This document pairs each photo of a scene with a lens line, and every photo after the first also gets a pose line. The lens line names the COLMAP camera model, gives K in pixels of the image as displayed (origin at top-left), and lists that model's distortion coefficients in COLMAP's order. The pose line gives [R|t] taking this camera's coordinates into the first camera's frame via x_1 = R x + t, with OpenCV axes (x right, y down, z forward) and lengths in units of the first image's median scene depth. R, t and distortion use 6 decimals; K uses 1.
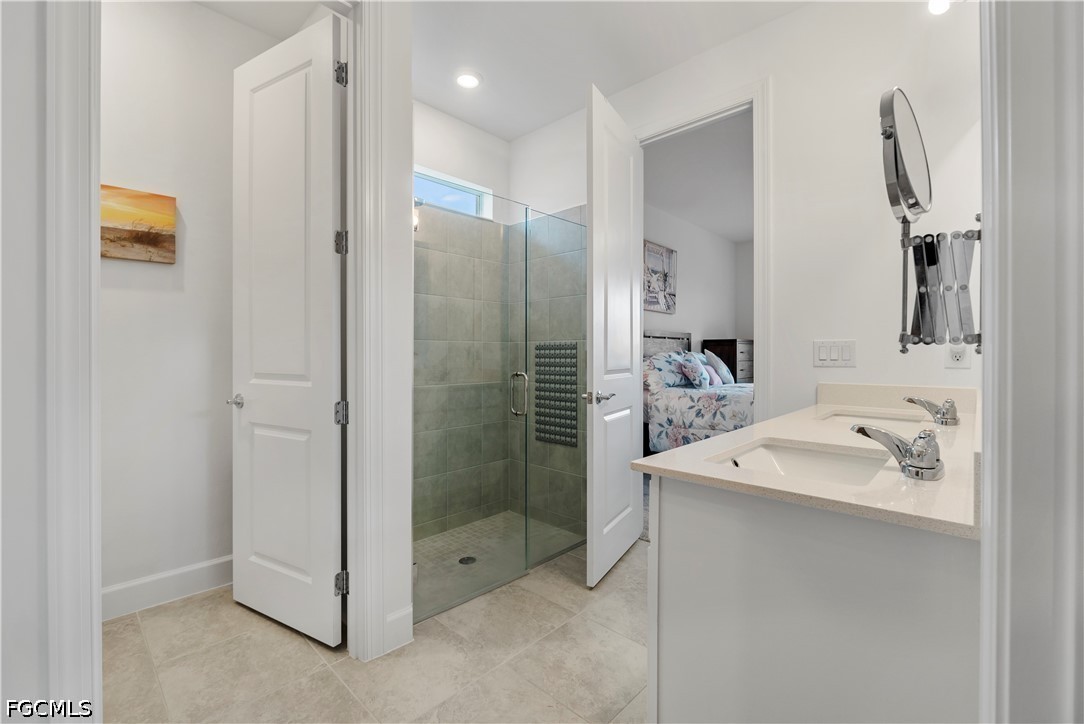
lens RADIAL K [[460.2, 0, 541.9], [0, 460.2, 358.0], [0, 0, 1]] dist [-0.000090, -0.000089]
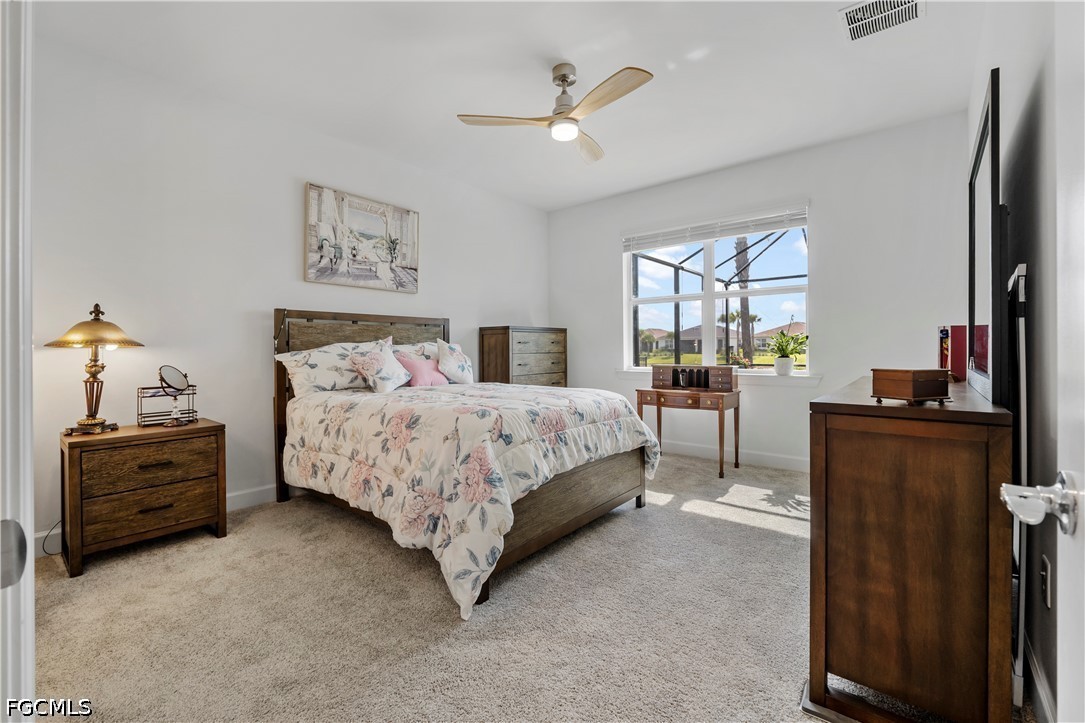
lens RADIAL K [[466.4, 0, 534.5], [0, 466.4, 347.5], [0, 0, 1]] dist [-0.009878, -0.000497]
pose [[0.999013, -0.004924, 0.044139, 0.479746], [0.005443, 0.999917, -0.011645, 0.005457], [-0.044078, 0.011874, 0.998958, 0.226730]]
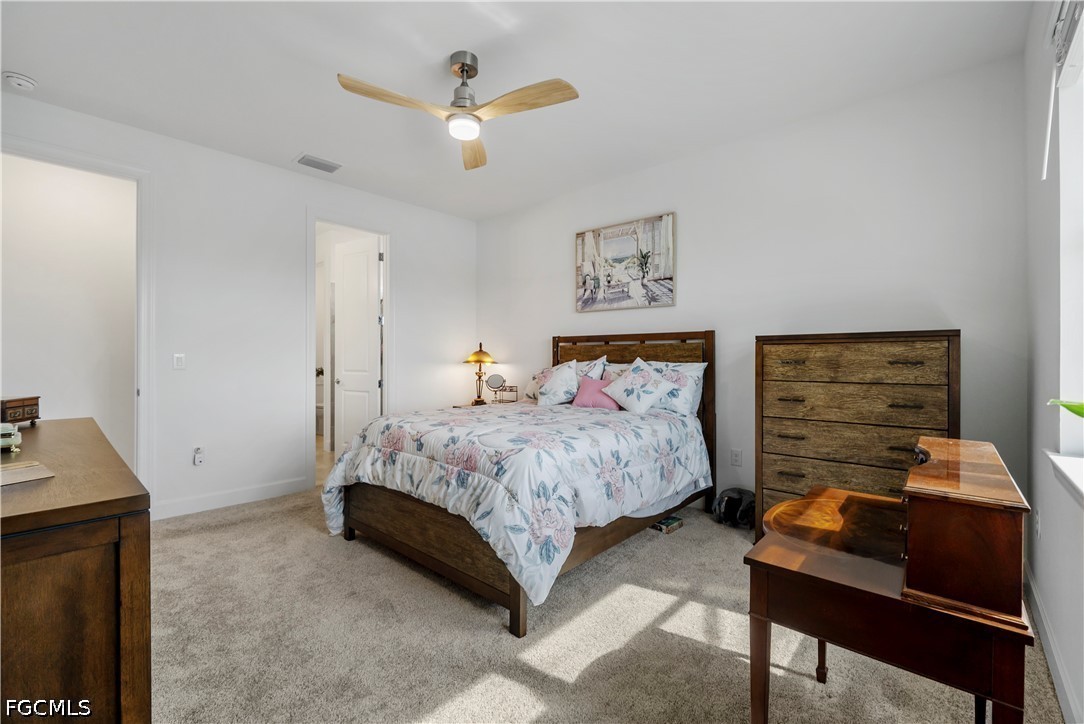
lens RADIAL K [[460.2, 0, 541.5], [0, 460.2, 359.2], [0, 0, 1]] dist [-0.000090, -0.000089]
pose [[0.011687, 0.002714, -0.999928, 1.026171], [-0.010846, 0.999938, 0.002587, -0.016671], [0.999873, 0.010815, 0.011716, 0.850220]]
